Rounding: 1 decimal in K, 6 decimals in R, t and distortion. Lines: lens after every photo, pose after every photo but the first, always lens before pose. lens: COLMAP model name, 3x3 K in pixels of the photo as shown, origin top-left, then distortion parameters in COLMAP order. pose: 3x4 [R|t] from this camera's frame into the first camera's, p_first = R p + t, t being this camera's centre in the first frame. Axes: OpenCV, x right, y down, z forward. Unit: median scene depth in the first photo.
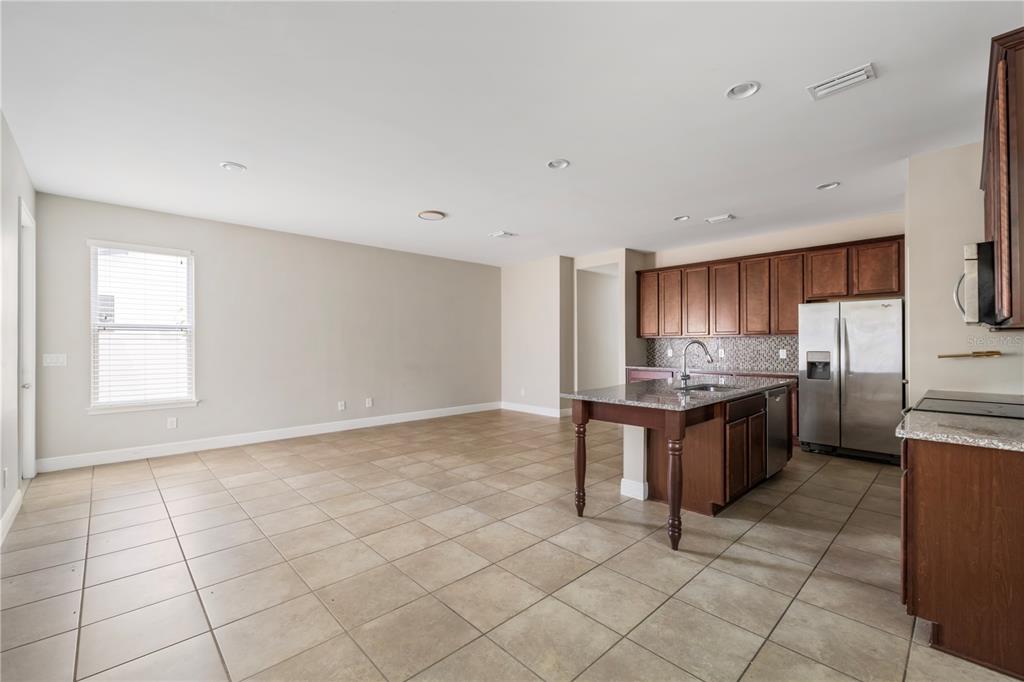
lens RADIAL K [[432.0, 0, 514.6], [0, 432.0, 344.0], [0, 0, 1]] dist [0.002257, -0.000086]
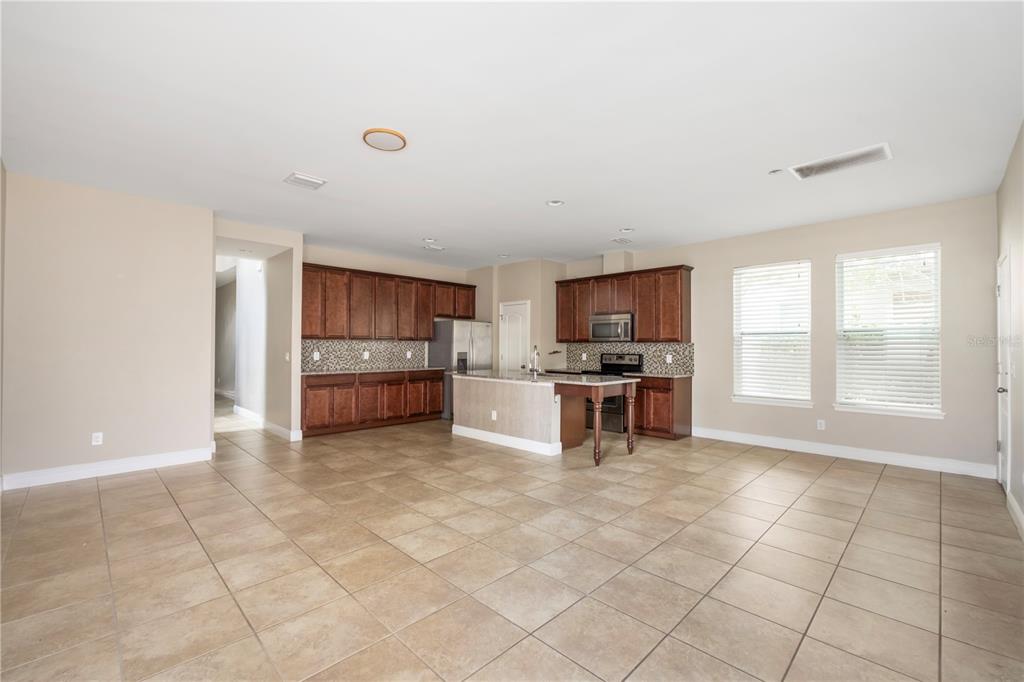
lens RADIAL K [[432.0, 0, 514.5], [0, 432.0, 342.2], [0, 0, 1]] dist [0.002257, -0.000086]
pose [[-0.030047, 0.015292, 0.999431, -0.969249], [-0.004262, 0.999872, -0.015427, 0.005286], [-0.999539, -0.004723, -0.029978, 0.989047]]
